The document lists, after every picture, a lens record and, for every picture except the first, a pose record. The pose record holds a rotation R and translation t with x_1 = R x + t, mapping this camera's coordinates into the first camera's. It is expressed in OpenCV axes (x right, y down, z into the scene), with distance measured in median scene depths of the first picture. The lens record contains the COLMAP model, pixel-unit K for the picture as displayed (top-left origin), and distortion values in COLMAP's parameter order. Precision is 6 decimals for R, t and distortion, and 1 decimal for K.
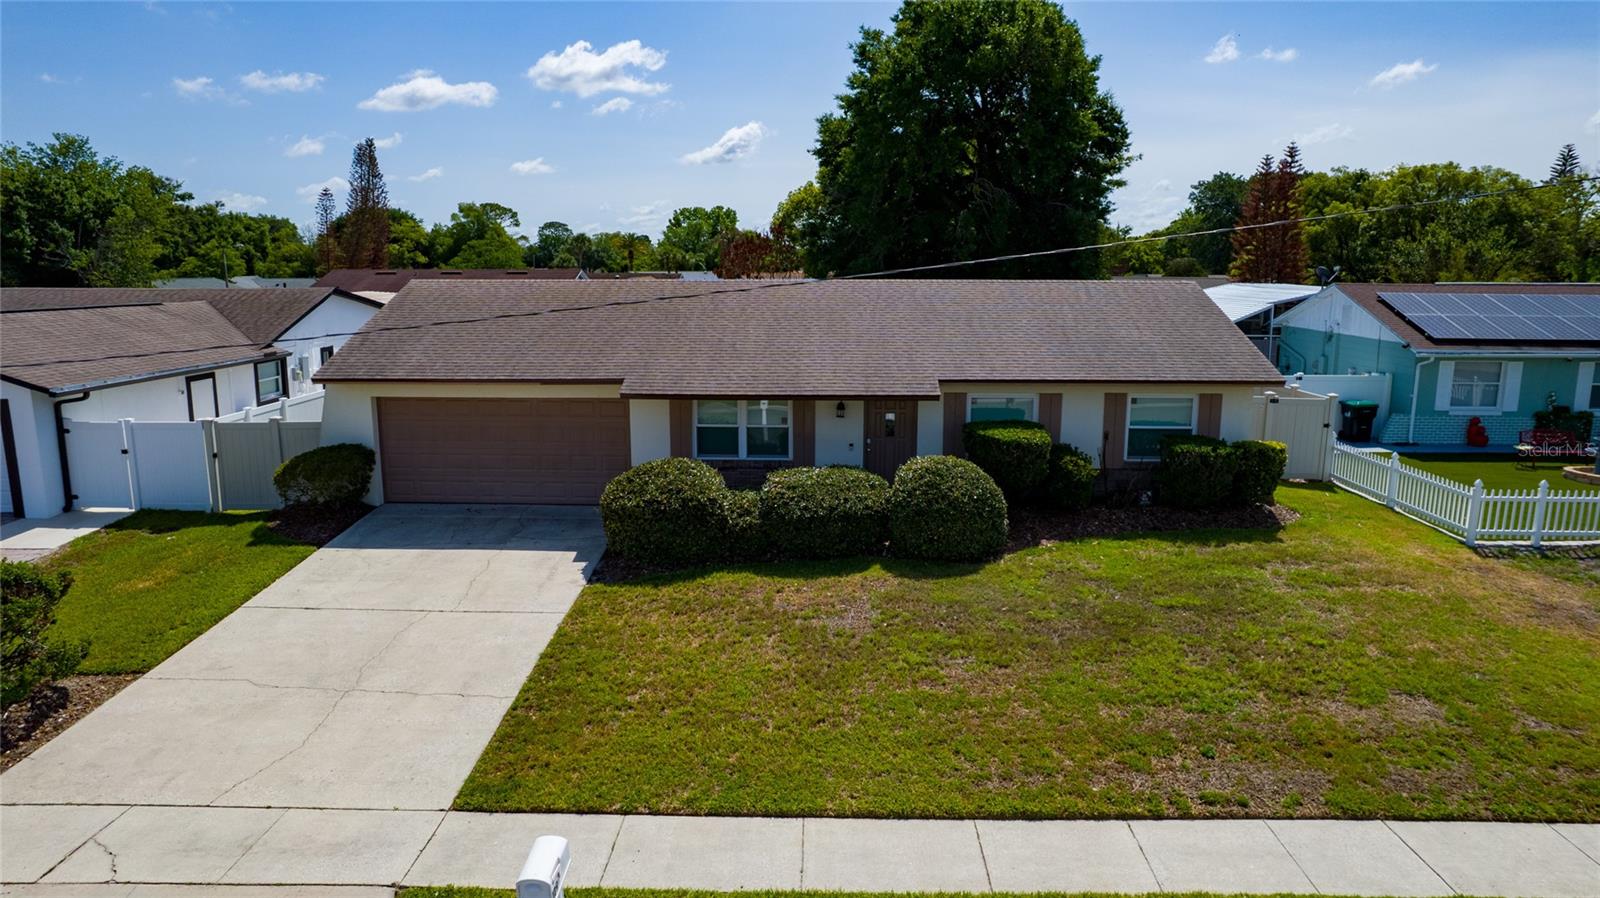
lens RADIAL K [[1015.3, 0, 800.0], [0, 1015.3, 449.0], [0, 0, 1]] dist [-0.088009, 0.079970]
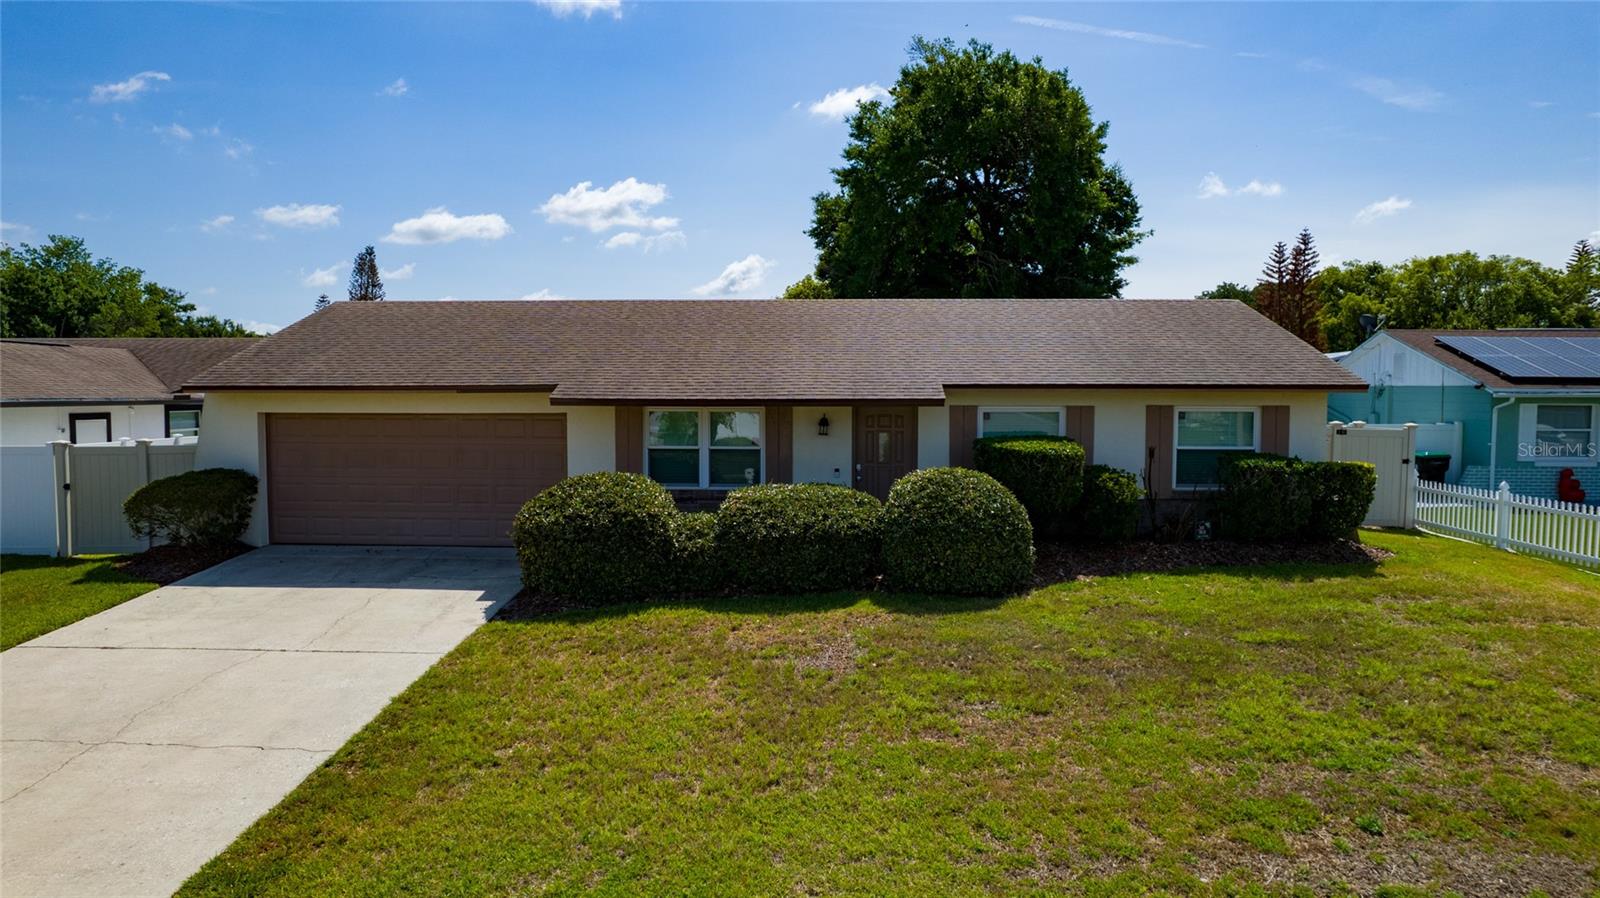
lens RADIAL K [[1015.3, 0, 800.0], [0, 1015.3, 449.0], [0, 0, 1]] dist [-0.088009, 0.079970]
pose [[0.999983, -0.000586, -0.005763, 0.029523], [-0.000140, 0.992137, -0.125157, 0.093270], [0.005791, 0.125155, 0.992120, 0.217672]]
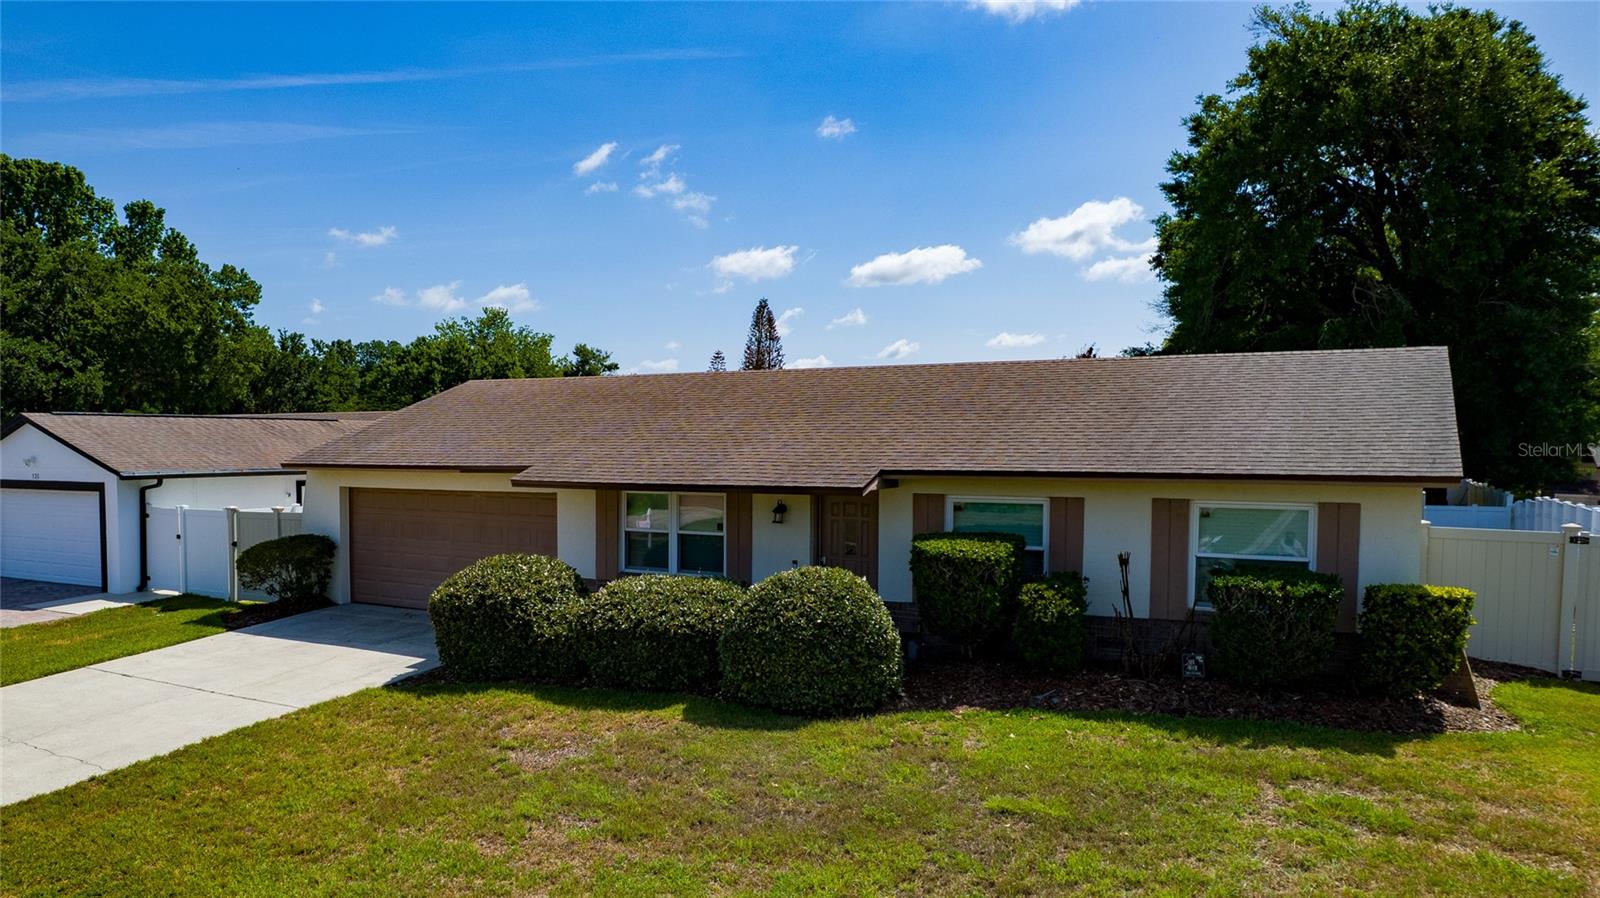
lens RADIAL K [[1154.8, 0, 708.0], [0, 1154.8, 498.6], [0, 0, 1]] dist [-0.075373, 0.064521]
pose [[0.869141, 0.021816, -0.494083, 0.471925], [-0.089200, 0.989558, -0.113219, 0.058468], [0.486453, 0.142476, 0.862011, 0.273979]]
